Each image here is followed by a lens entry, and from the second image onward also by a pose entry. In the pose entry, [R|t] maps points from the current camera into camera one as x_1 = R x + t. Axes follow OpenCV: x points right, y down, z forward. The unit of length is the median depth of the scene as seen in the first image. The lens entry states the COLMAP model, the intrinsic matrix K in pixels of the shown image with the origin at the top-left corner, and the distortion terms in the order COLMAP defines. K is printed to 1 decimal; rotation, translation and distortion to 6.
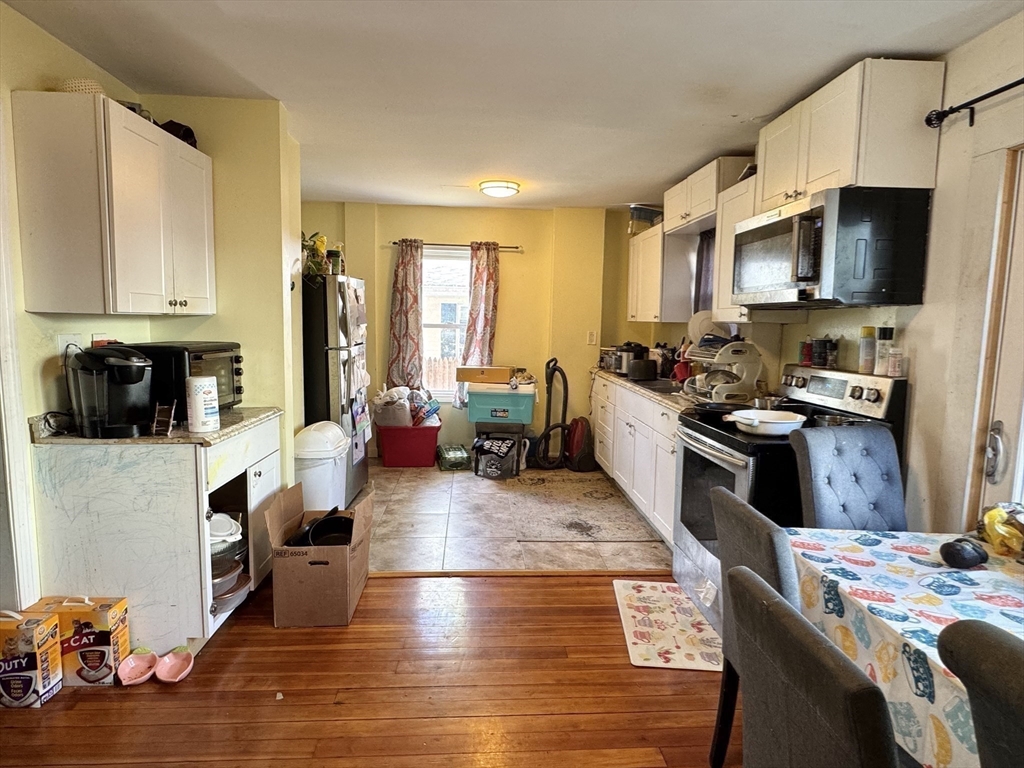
lens RADIAL K [[560.8, 0, 507.6], [0, 560.8, 378.7], [0, 0, 1]] dist [-0.004805, 0.001187]
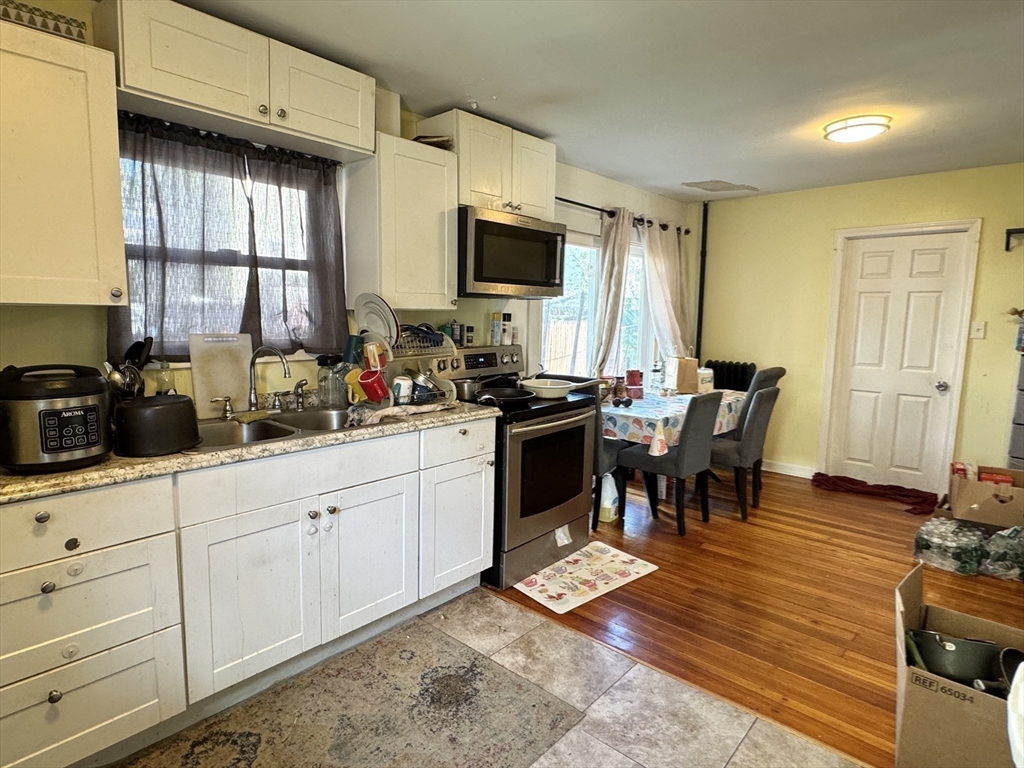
lens RADIAL K [[560.8, 0, 507.6], [0, 560.8, 378.7], [0, 0, 1]] dist [-0.004805, 0.001187]
pose [[-0.696760, -0.111343, 0.708610, -0.344149], [0.047285, 0.978601, 0.200261, -0.181092], [-0.715744, 0.173040, -0.676585, 1.670851]]
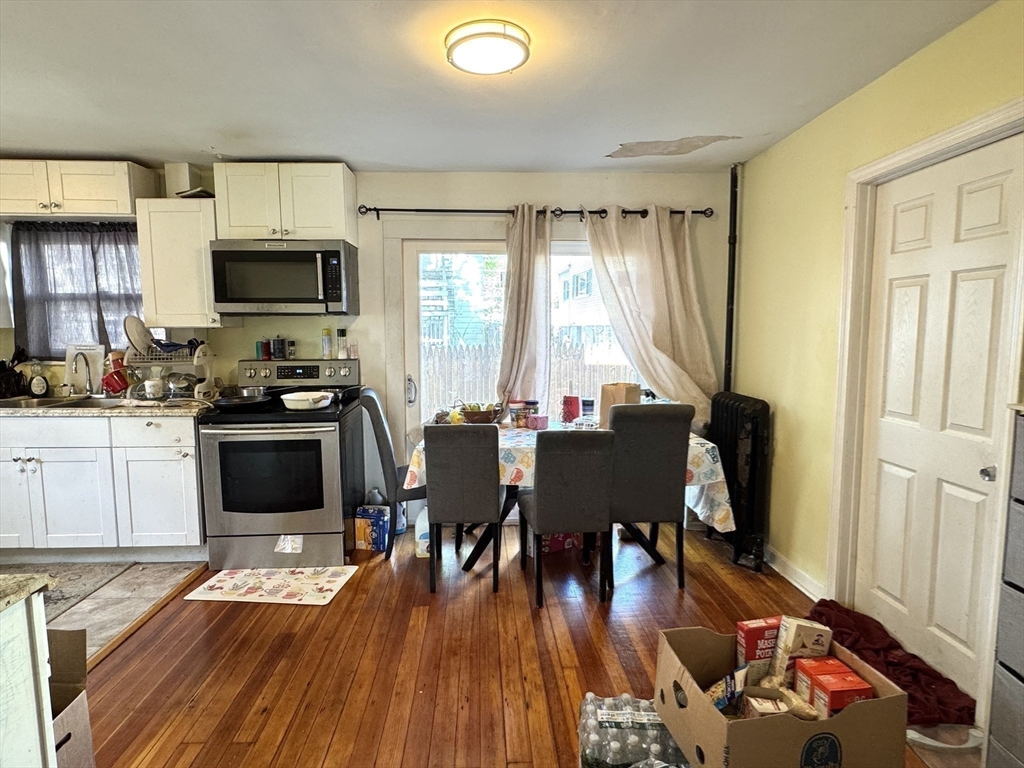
lens RADIAL K [[560.8, 0, 507.6], [0, 560.8, 378.7], [0, 0, 1]] dist [-0.004805, 0.001187]
pose [[0.007707, -0.104986, 0.994444, -0.757430], [0.104381, 0.989125, 0.103615, -0.055549], [-0.994507, 0.103003, 0.018581, 0.417611]]
